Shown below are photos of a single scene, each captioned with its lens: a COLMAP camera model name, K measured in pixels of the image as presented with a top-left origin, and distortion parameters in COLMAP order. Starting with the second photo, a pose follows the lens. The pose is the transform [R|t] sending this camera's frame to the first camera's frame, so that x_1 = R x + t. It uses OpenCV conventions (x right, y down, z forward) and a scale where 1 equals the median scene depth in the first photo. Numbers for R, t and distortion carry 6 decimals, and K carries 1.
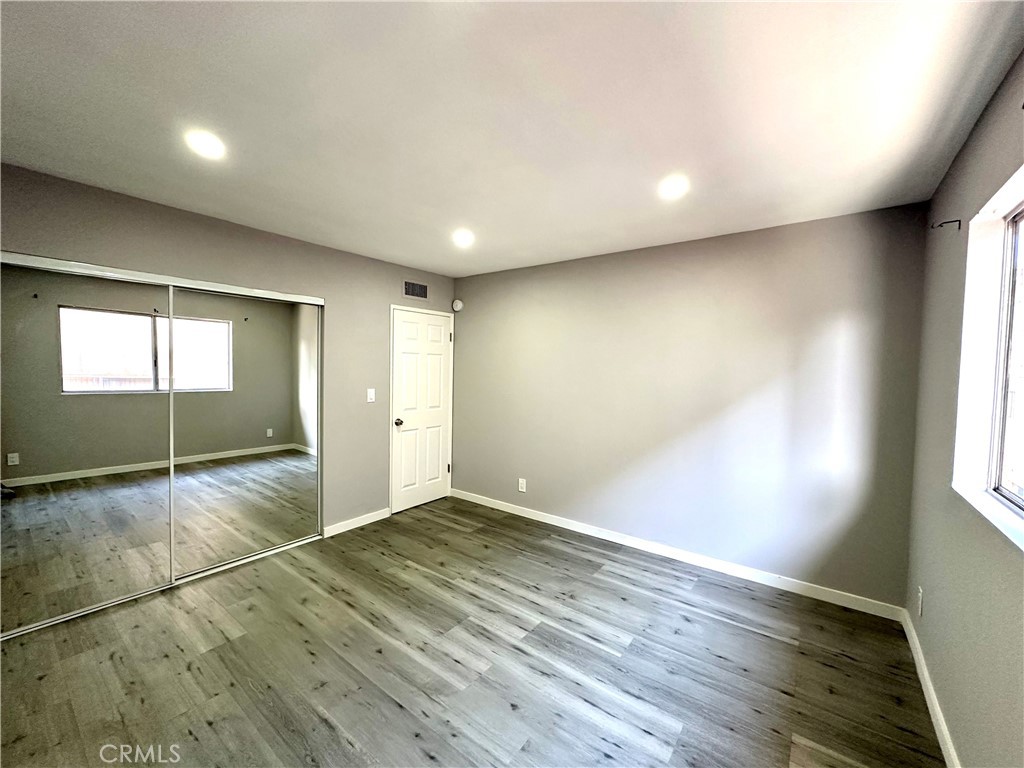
lens RADIAL K [[409.8, 0, 512.0], [0, 409.8, 384.0], [0, 0, 1]] dist [-0.002519, -0.000347]
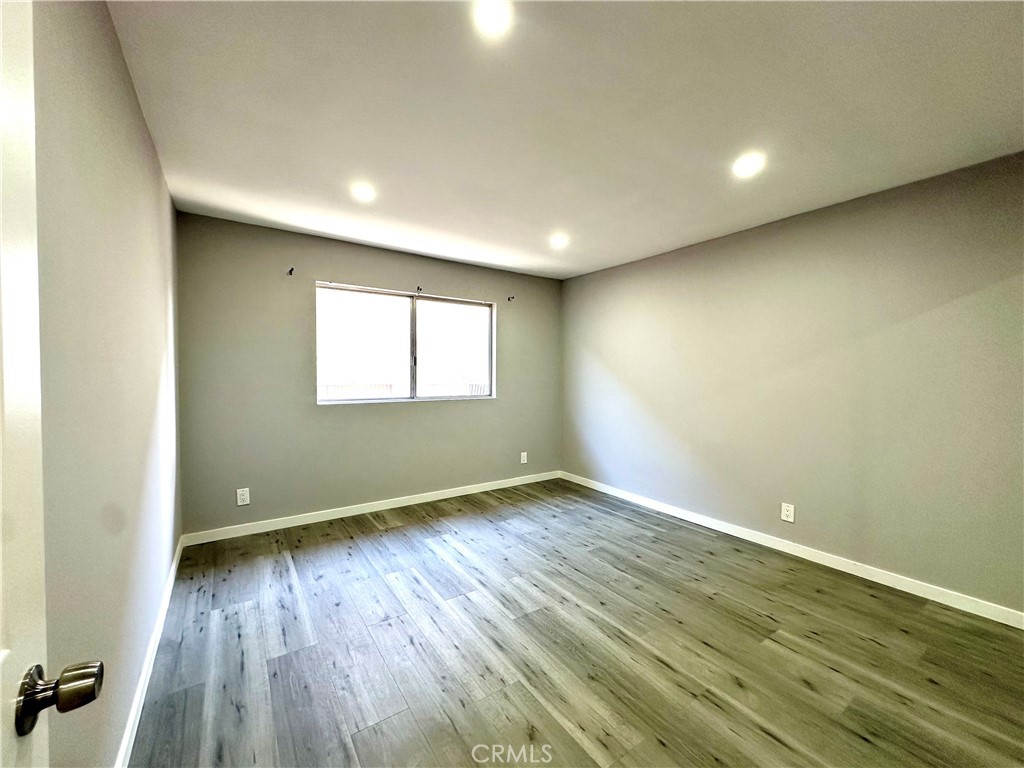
lens RADIAL K [[409.8, 0, 512.0], [0, 409.8, 384.0], [0, 0, 1]] dist [-0.002519, -0.000347]
pose [[-0.951497, -0.030868, 0.306106, -0.368548], [-0.010604, 0.997653, 0.067643, -0.005771], [-0.307475, 0.061116, -0.949591, 1.870490]]
